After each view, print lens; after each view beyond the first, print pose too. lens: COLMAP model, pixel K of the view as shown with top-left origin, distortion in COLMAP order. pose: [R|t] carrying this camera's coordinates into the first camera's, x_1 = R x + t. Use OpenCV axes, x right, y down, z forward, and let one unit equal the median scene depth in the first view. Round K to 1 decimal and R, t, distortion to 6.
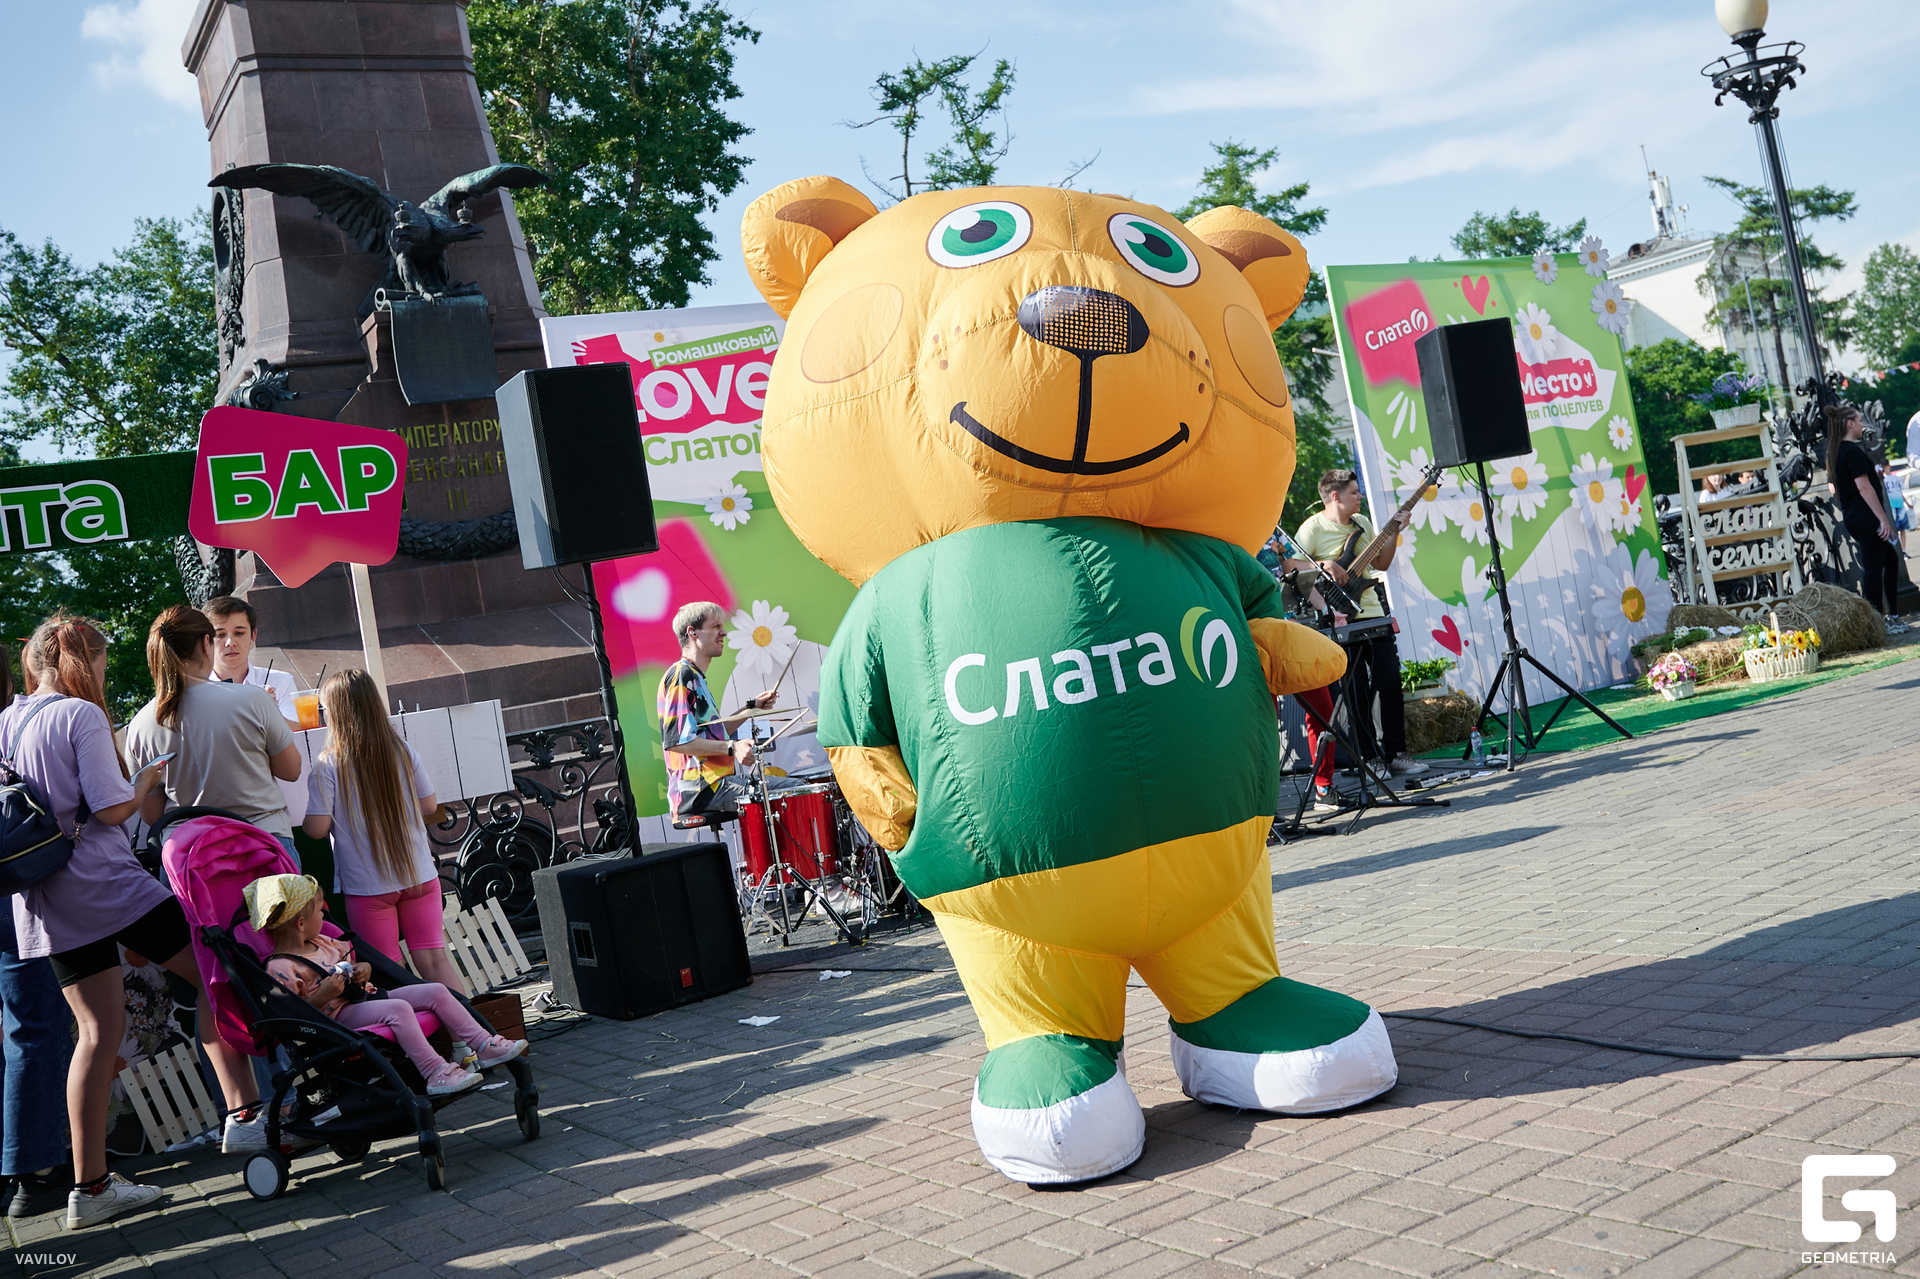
lens RADIAL K [[2076.2, 0, 960.0], [0, 2076.2, 639.5], [0, 0, 1]] dist [-0.049880, 0.018053]
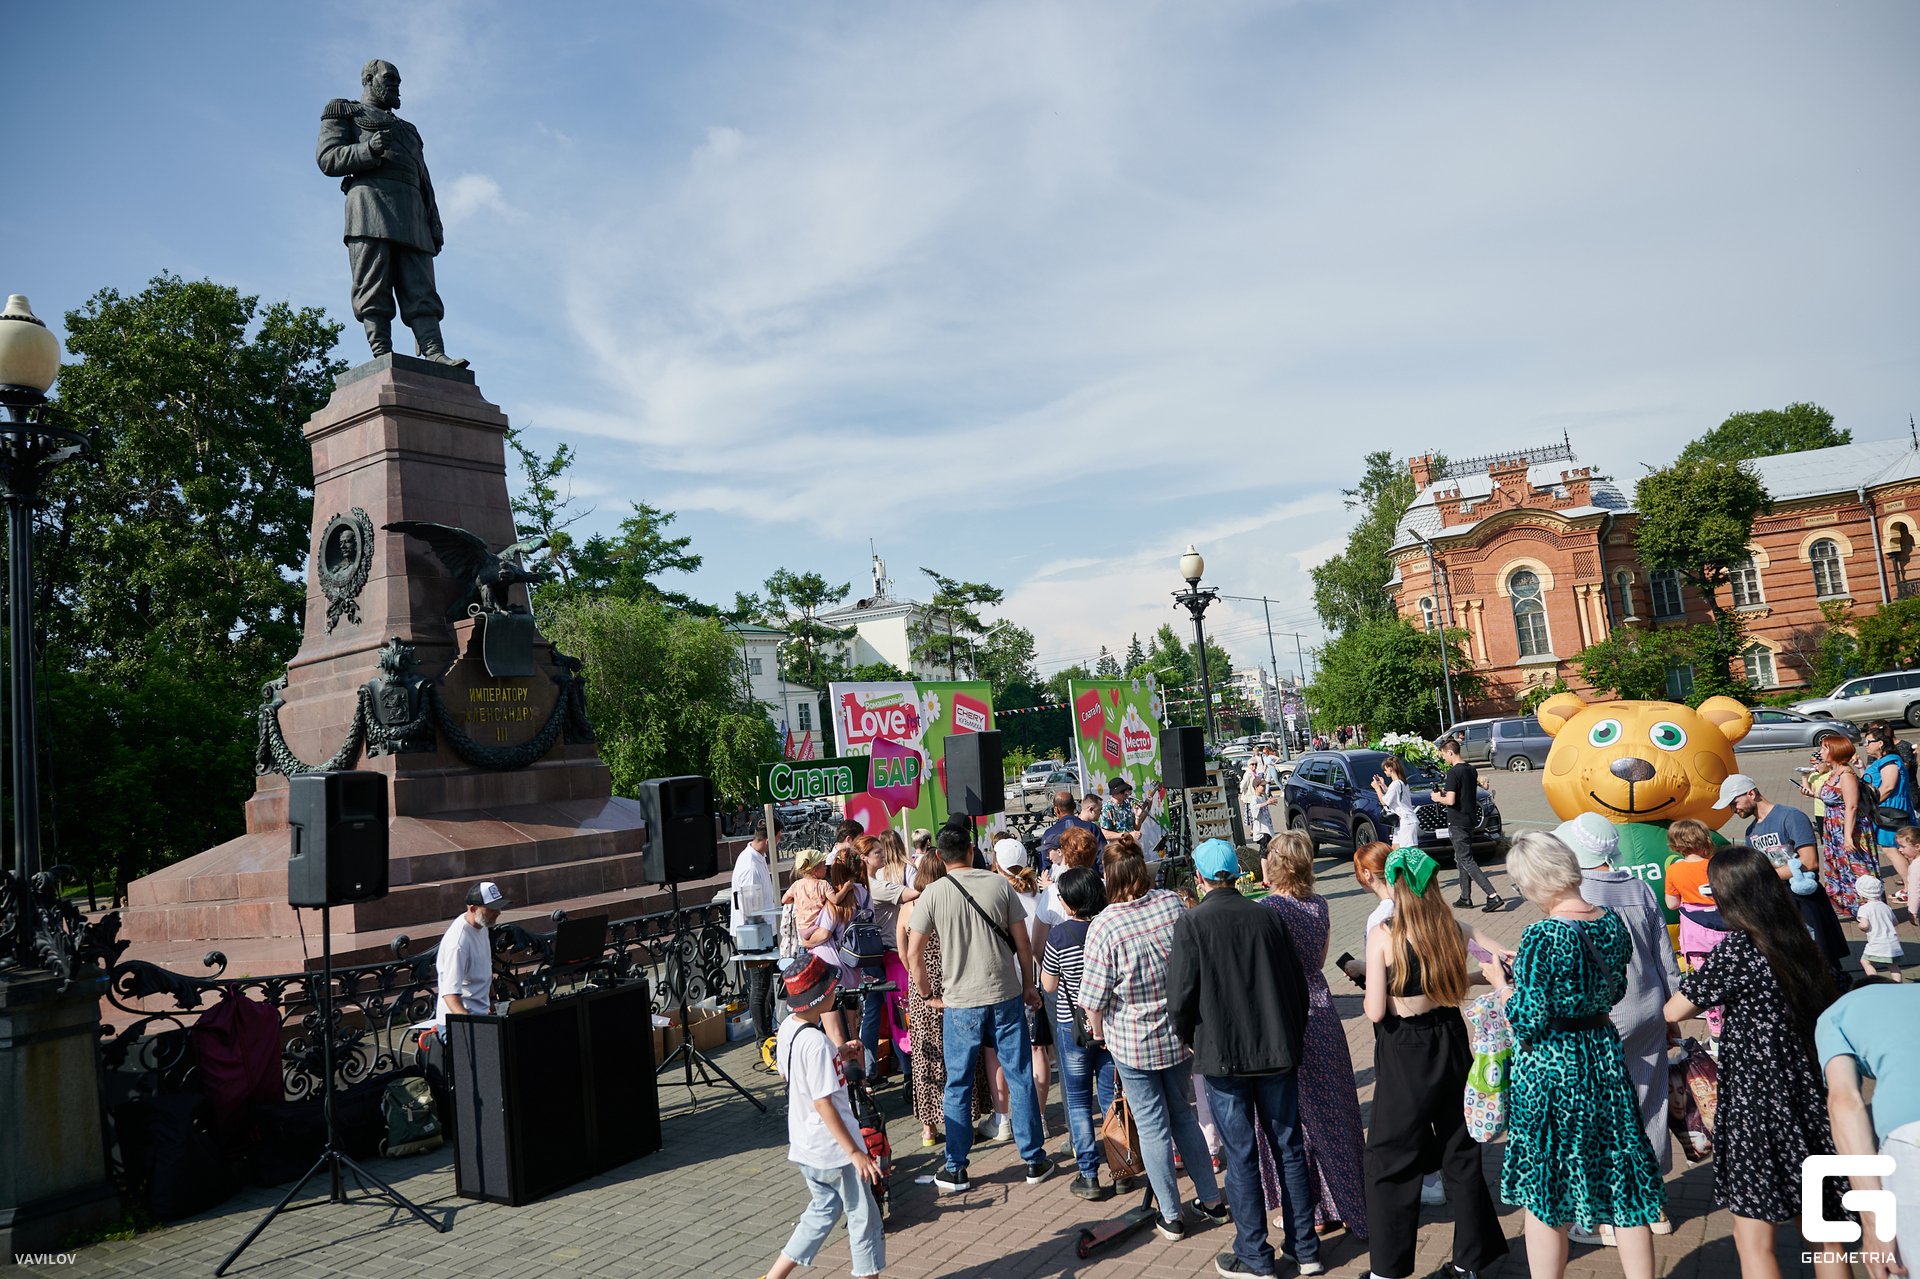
lens RADIAL K [[1483.2, 0, 960.0], [0, 1483.2, 639.5], [0, 0, 1]] dist [0.061345, 0.002296]
pose [[0.897803, 0.126501, 0.421838, -0.162351], [-0.069206, 0.986483, -0.148533, 0.003054], [-0.434926, 0.104160, 0.894422, -0.087827]]
